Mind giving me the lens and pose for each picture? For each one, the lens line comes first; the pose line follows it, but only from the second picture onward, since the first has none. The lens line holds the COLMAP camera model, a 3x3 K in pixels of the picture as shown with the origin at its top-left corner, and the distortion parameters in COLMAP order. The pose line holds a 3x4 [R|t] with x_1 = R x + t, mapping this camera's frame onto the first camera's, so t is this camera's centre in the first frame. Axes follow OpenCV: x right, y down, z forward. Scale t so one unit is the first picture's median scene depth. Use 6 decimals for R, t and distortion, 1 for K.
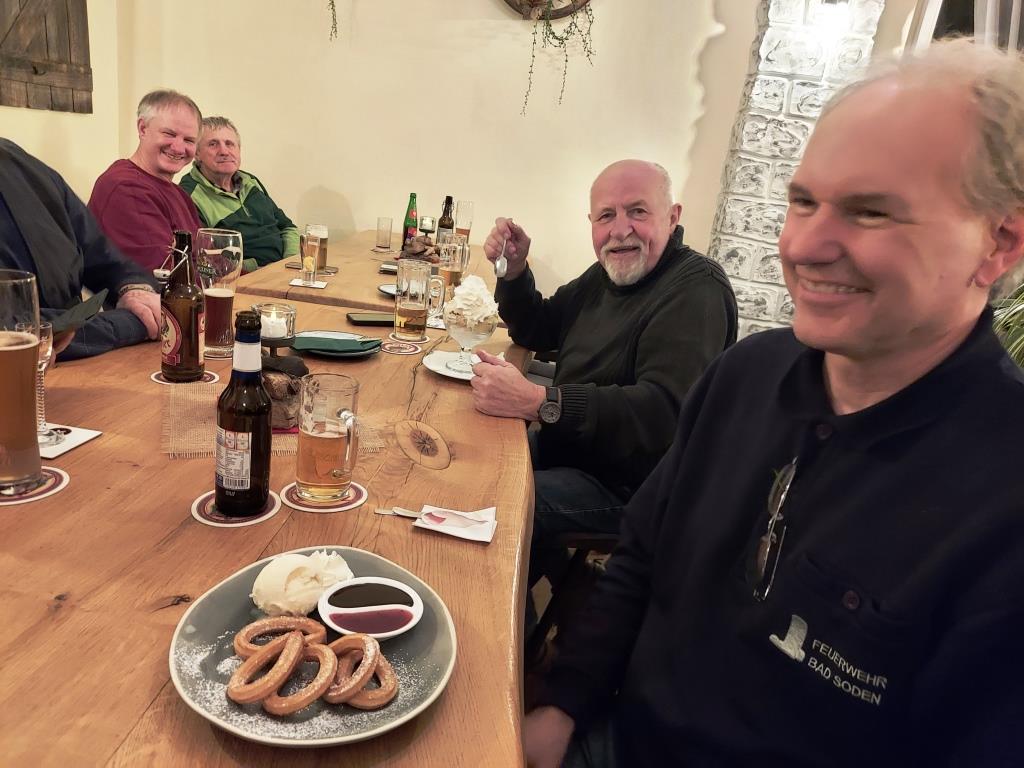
lens RADIAL K [[772.4, 0, 506.6], [0, 772.4, 392.8], [0, 0, 1]] dist [0.058412, -0.051849]
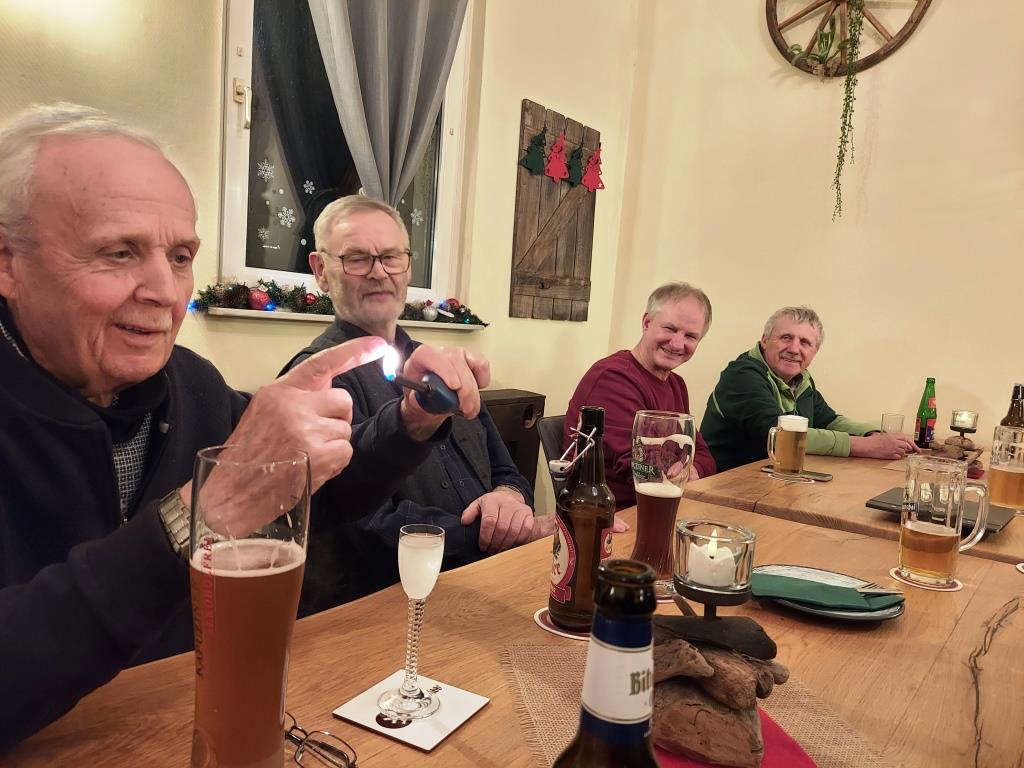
lens RADIAL K [[772.4, 0, 506.6], [0, 772.4, 392.8], [0, 0, 1]] dist [0.058412, -0.051849]
pose [[0.823815, -0.016906, -0.566607, -0.034550], [-0.132143, 0.966289, -0.220960, -0.022124], [0.551242, 0.256904, 0.793809, 0.157768]]
